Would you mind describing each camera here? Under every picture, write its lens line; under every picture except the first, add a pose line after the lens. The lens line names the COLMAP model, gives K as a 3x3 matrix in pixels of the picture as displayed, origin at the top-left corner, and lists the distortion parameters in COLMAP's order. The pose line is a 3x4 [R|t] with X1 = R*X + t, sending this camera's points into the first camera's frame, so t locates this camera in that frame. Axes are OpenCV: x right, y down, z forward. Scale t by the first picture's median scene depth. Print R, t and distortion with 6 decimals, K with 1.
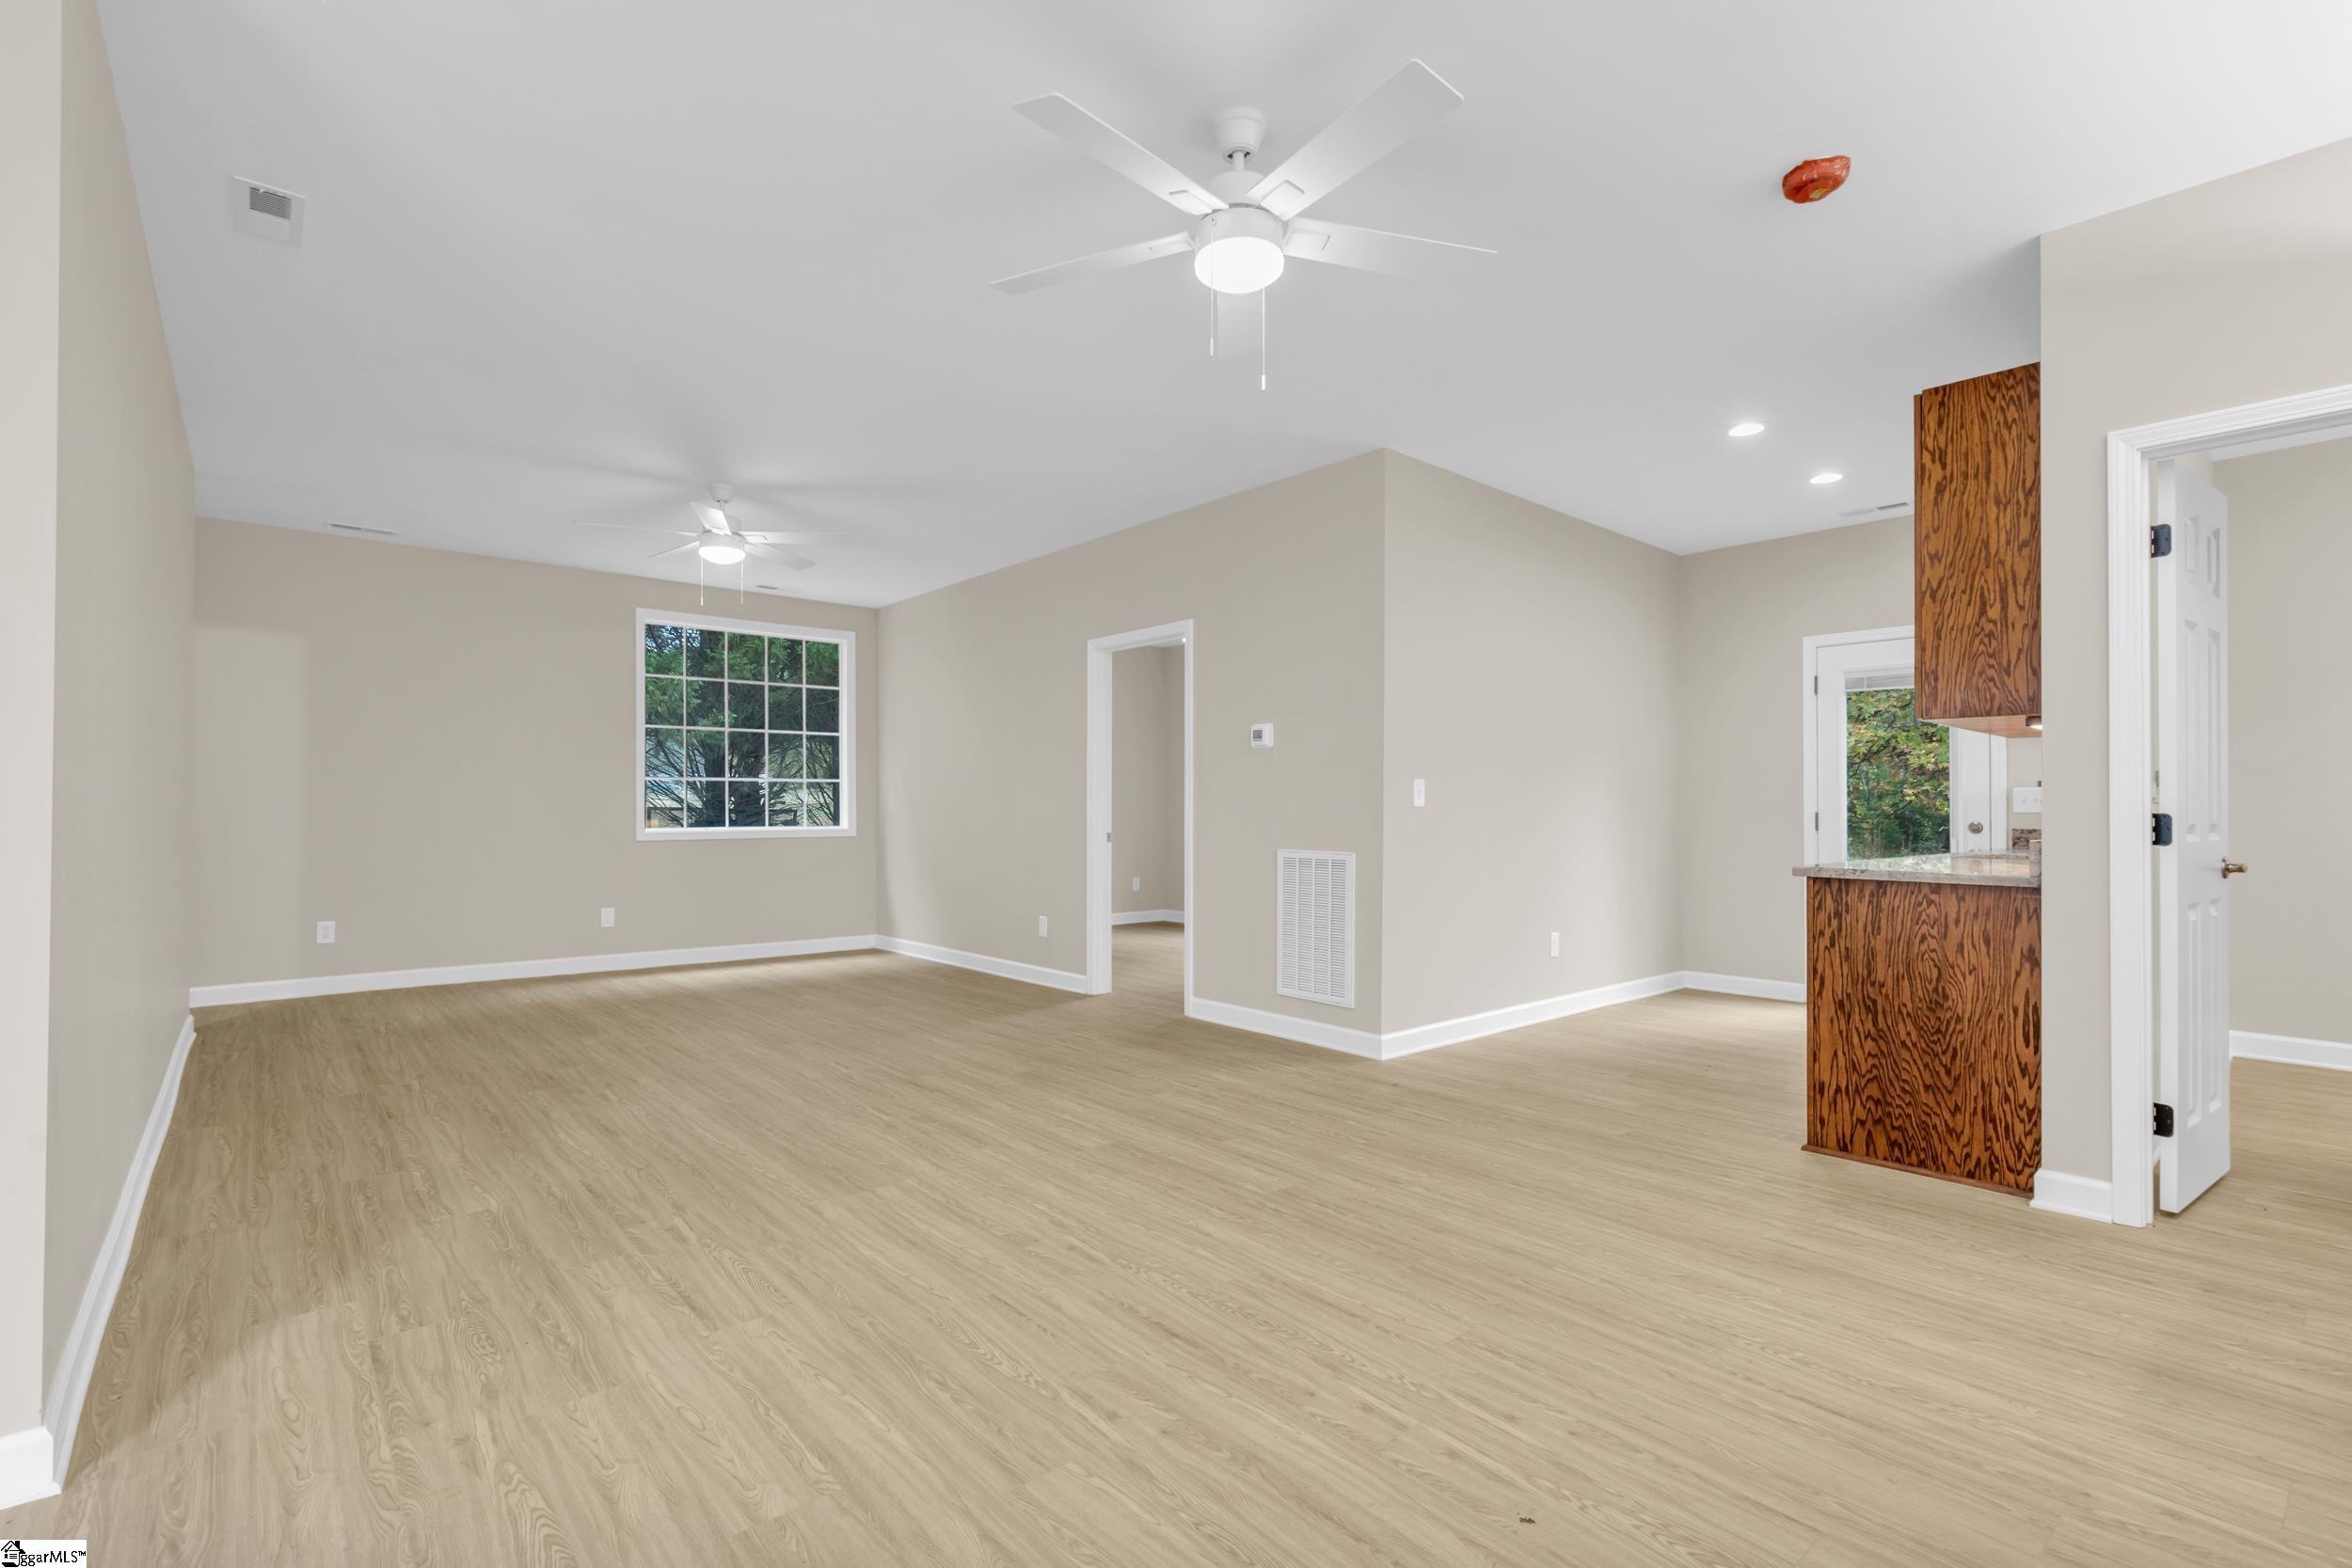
lens RADIAL K [[1072.3, 0, 1172.8], [0, 1072.3, 791.9], [0, 0, 1]] dist [0.006440, -0.000622]
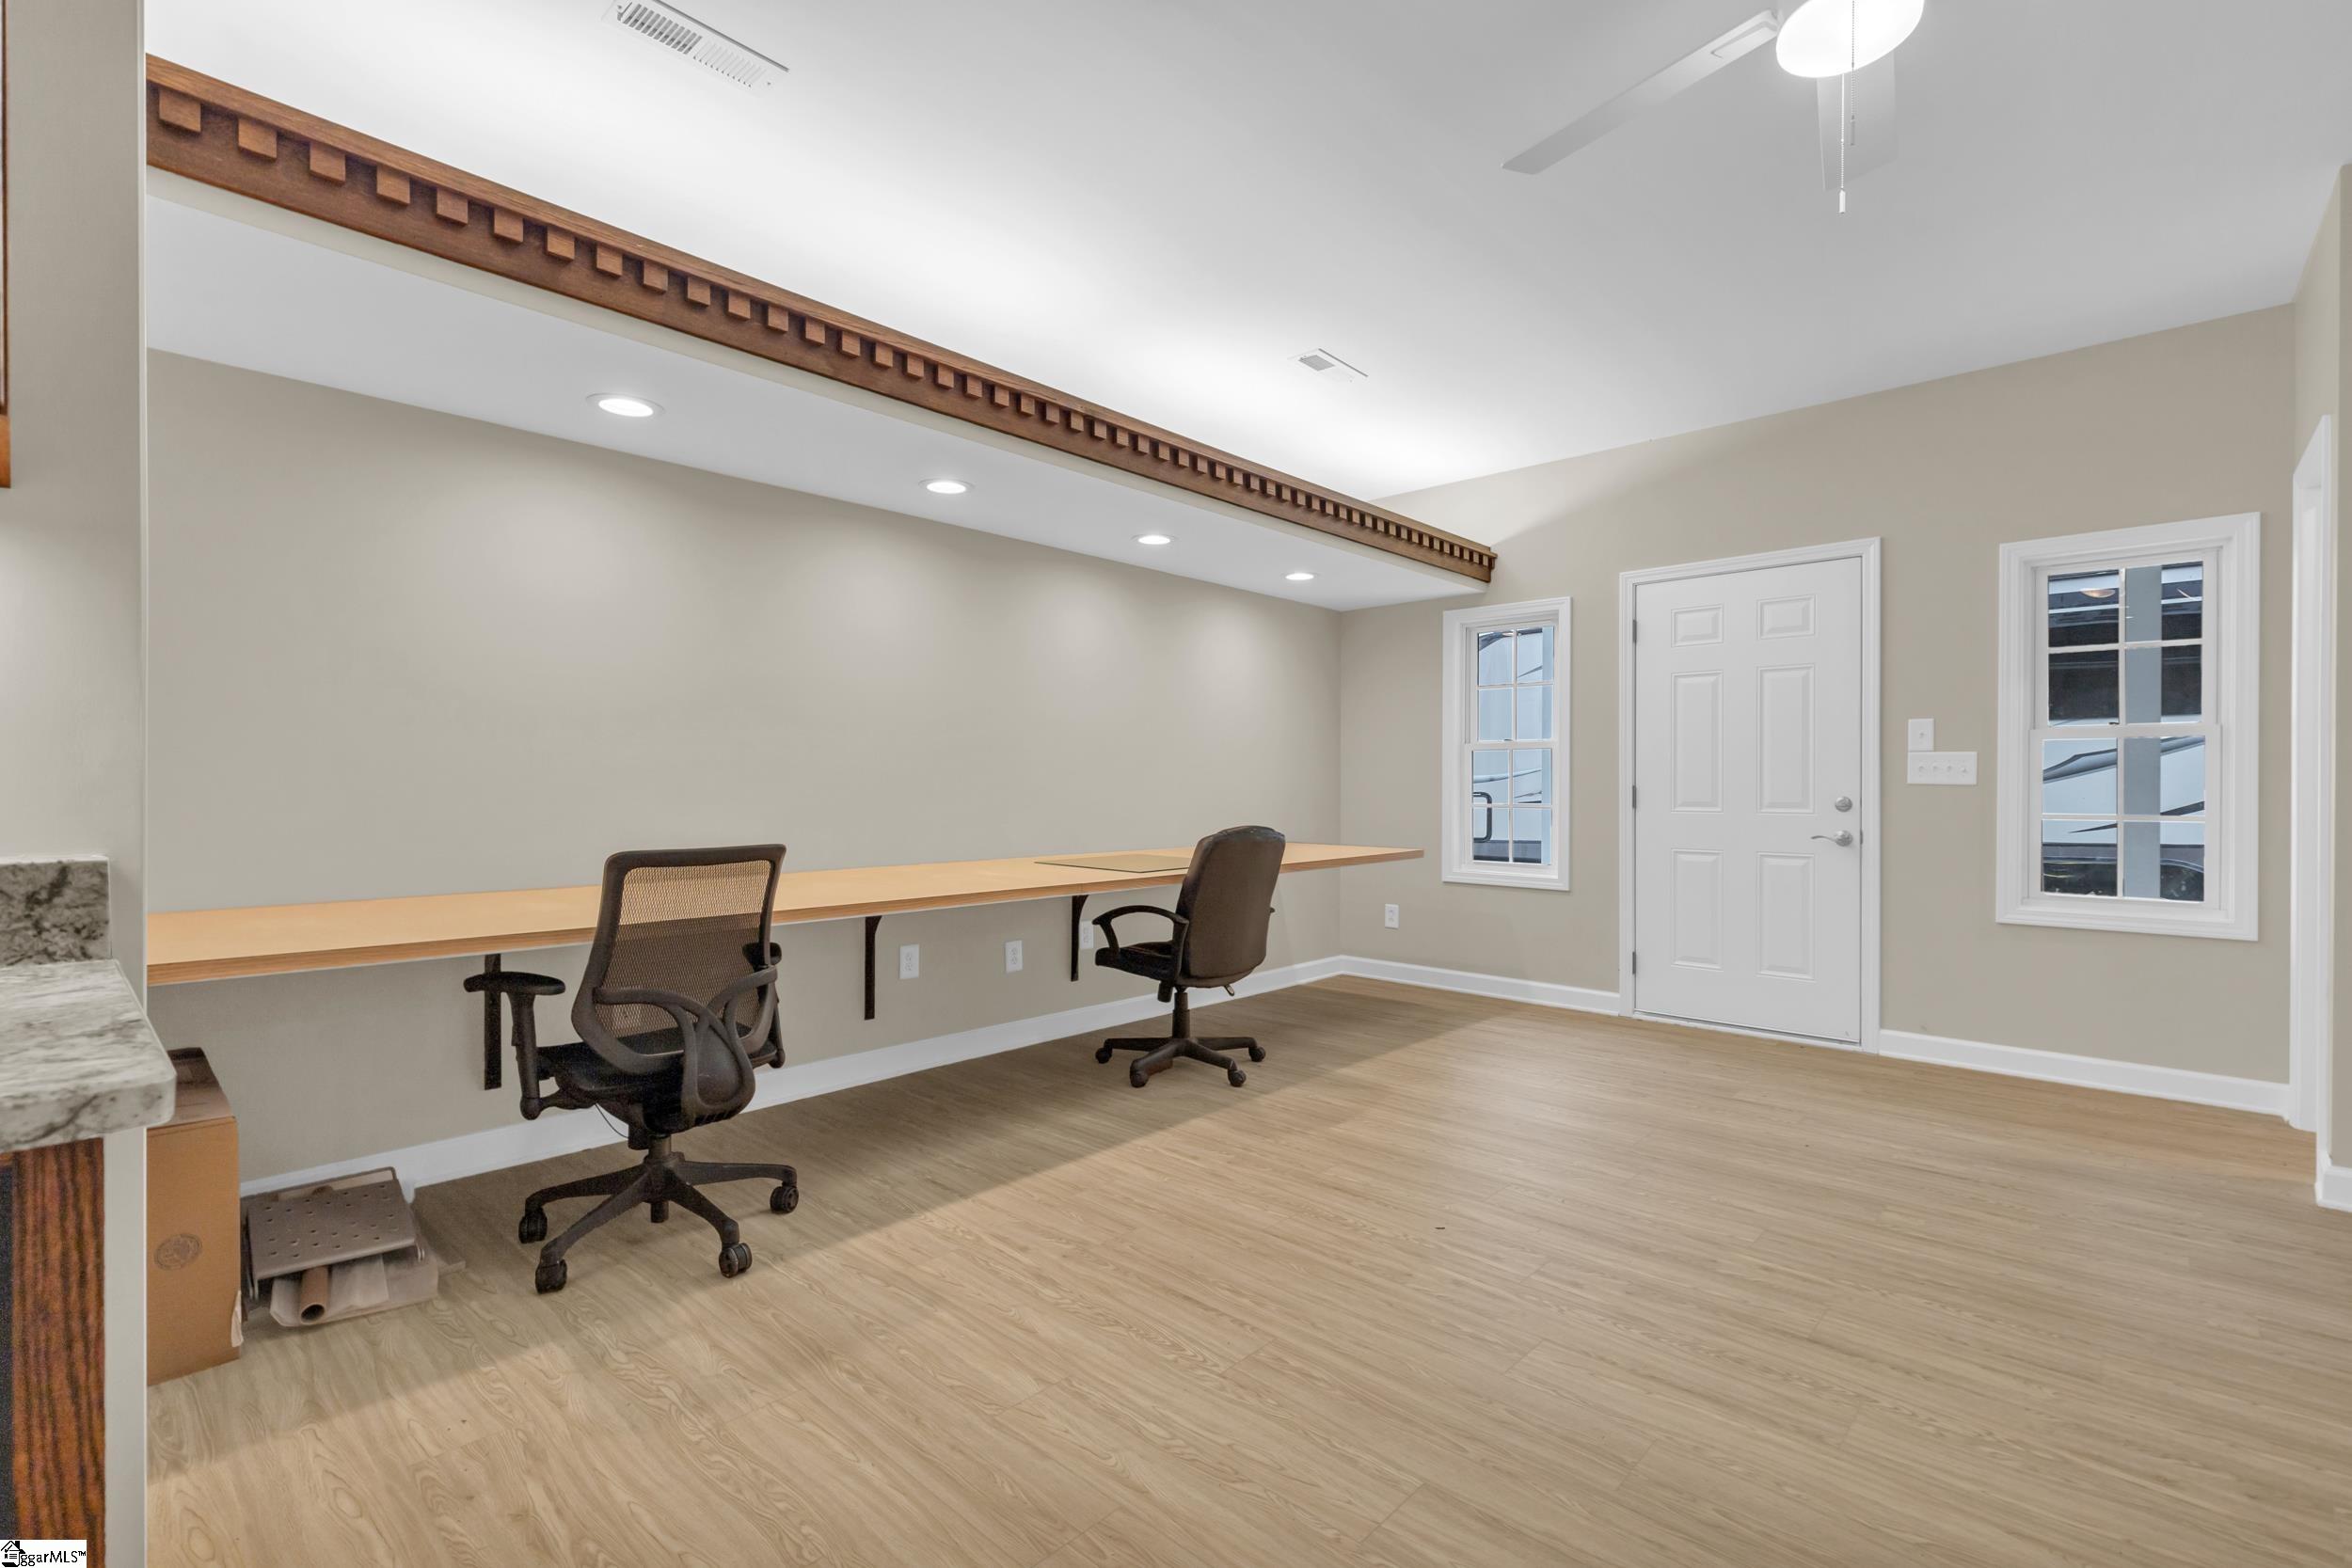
lens RADIAL K [[1073.7, 0, 1176.0], [0, 1073.7, 784.0], [0, 0, 1]] dist [0.000076, -0.000095]
pose [[-0.993782, -0.005209, -0.111220, 0.466616], [-0.003500, 0.999873, -0.015555, 0.025641], [0.111287, -0.015069, -0.993674, 1.322506]]
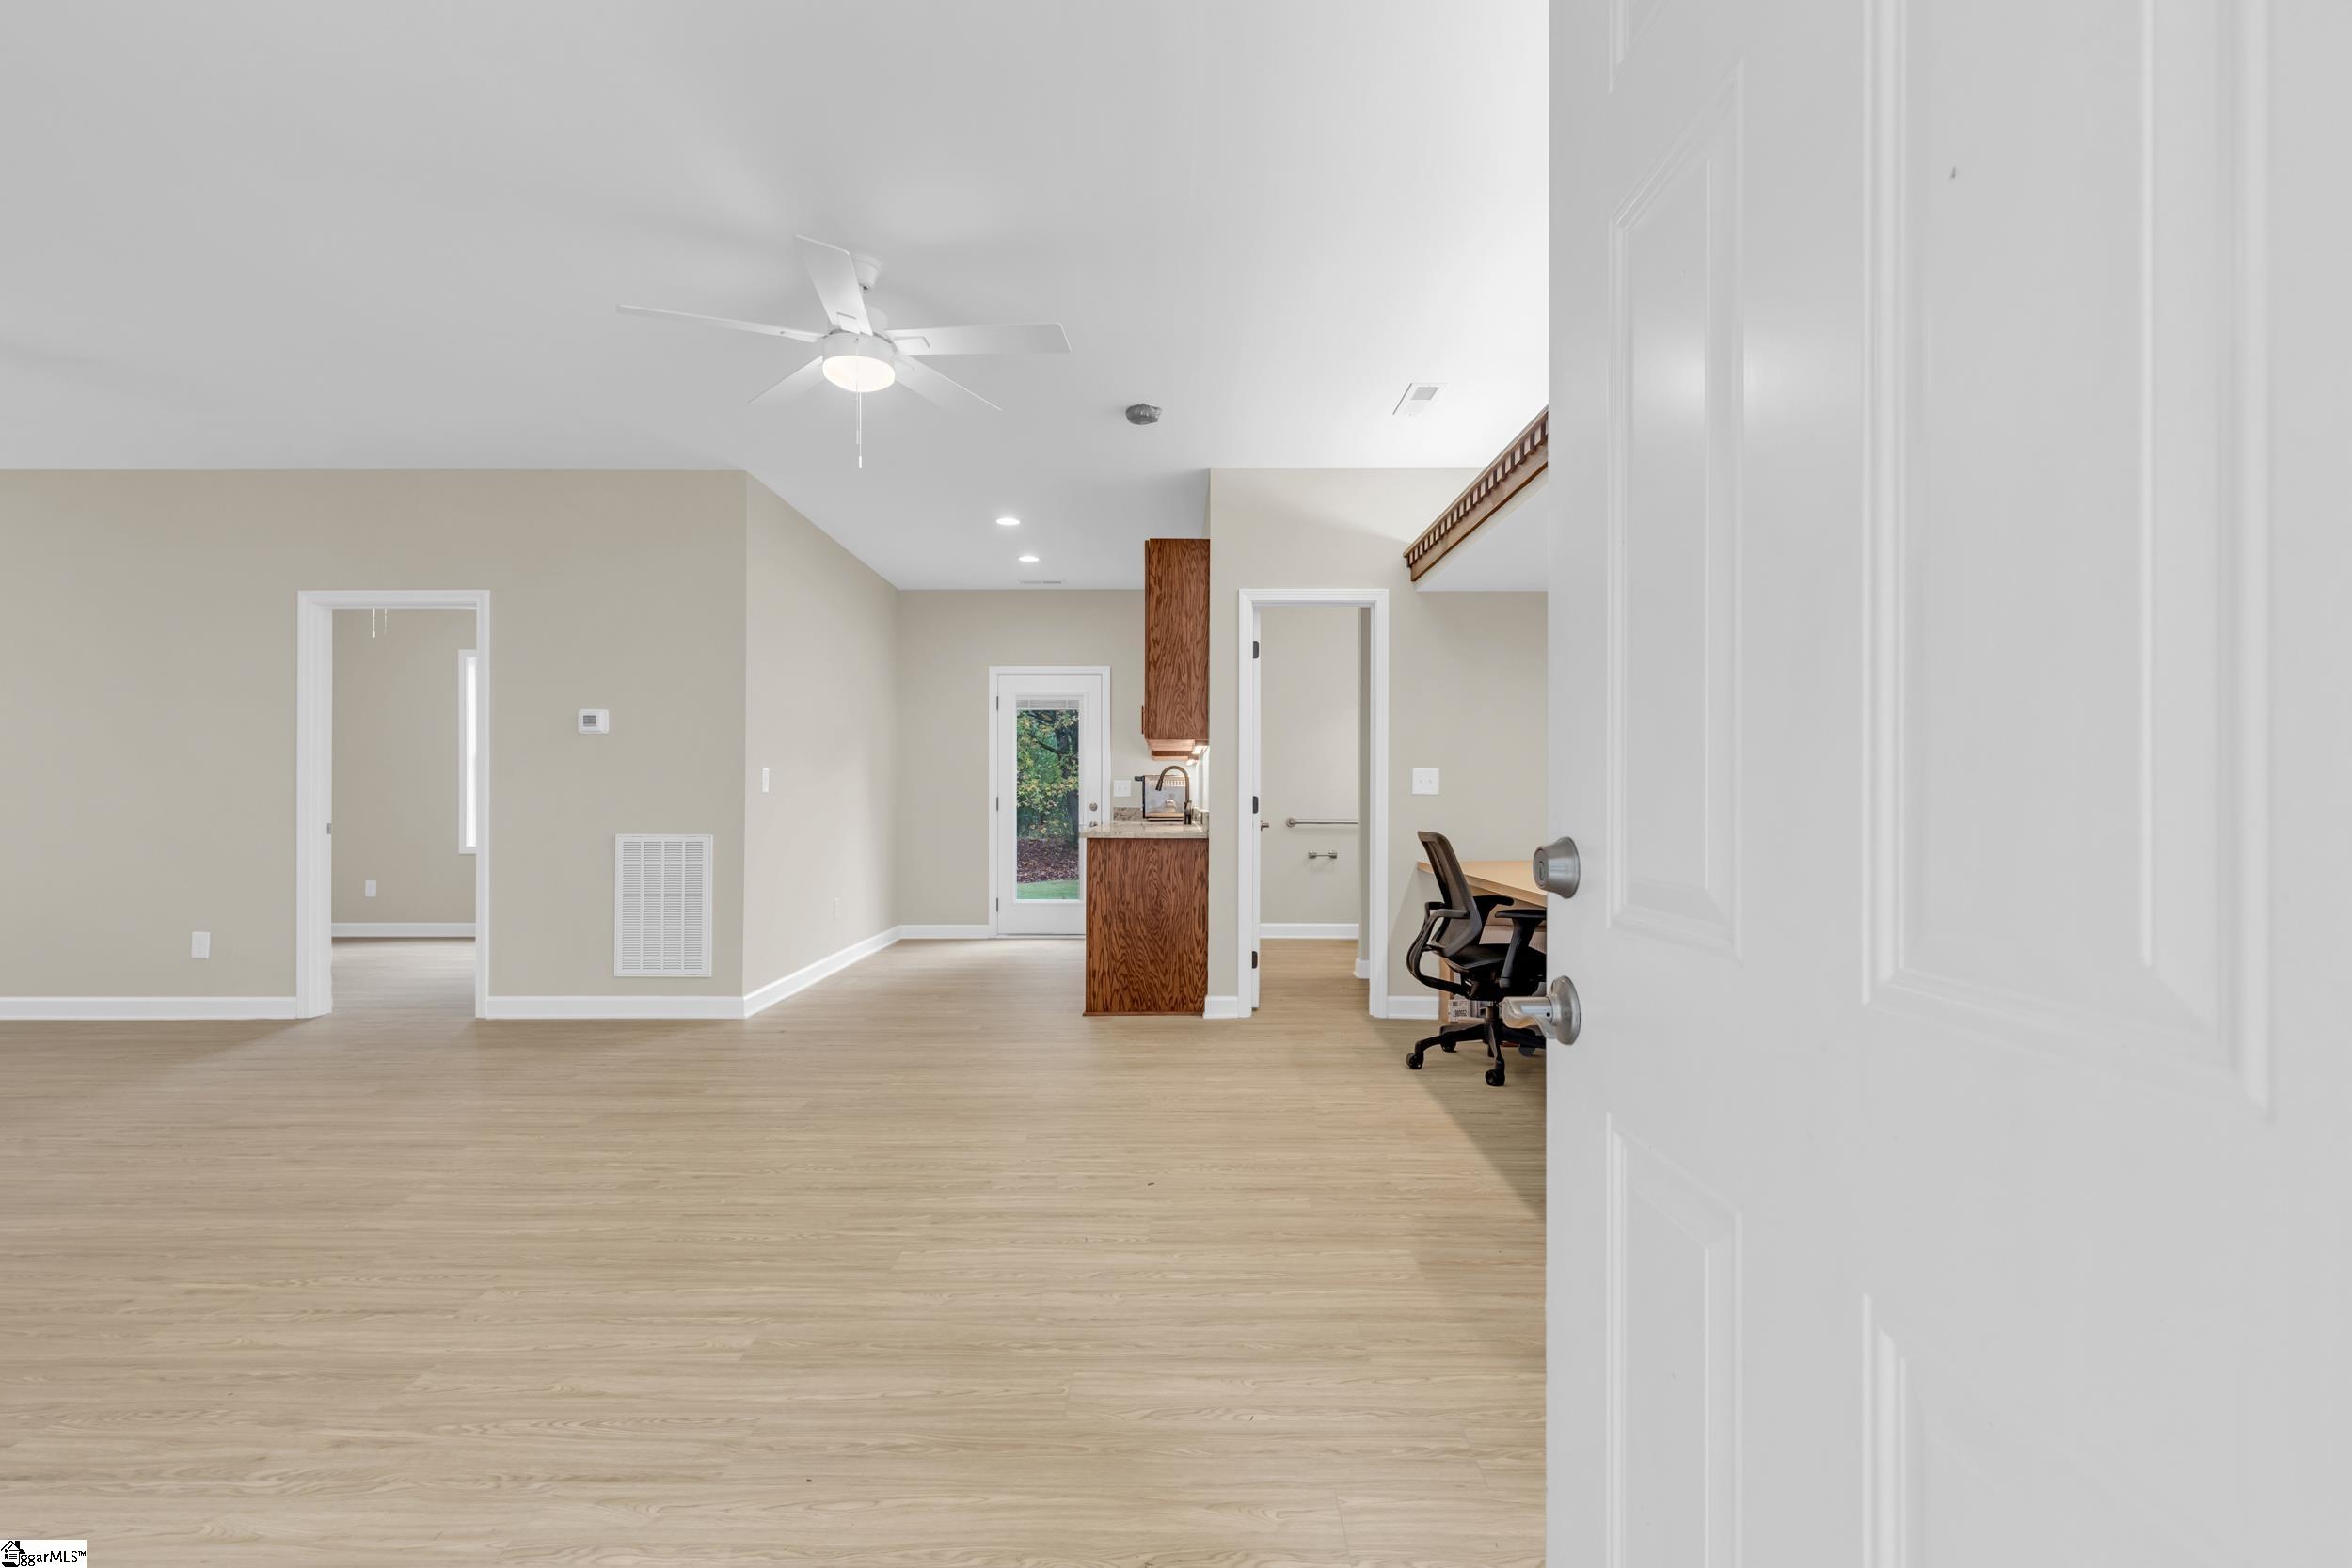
lens RADIAL K [[1073.7, 0, 1176.0], [0, 1073.7, 784.0], [0, 0, 1]] dist [0.000076, -0.000095]
pose [[0.658079, 0.007135, 0.752915, -0.527127], [-0.010387, 0.999946, -0.000397, 0.001202], [-0.752877, -0.007559, 0.658118, -0.114496]]
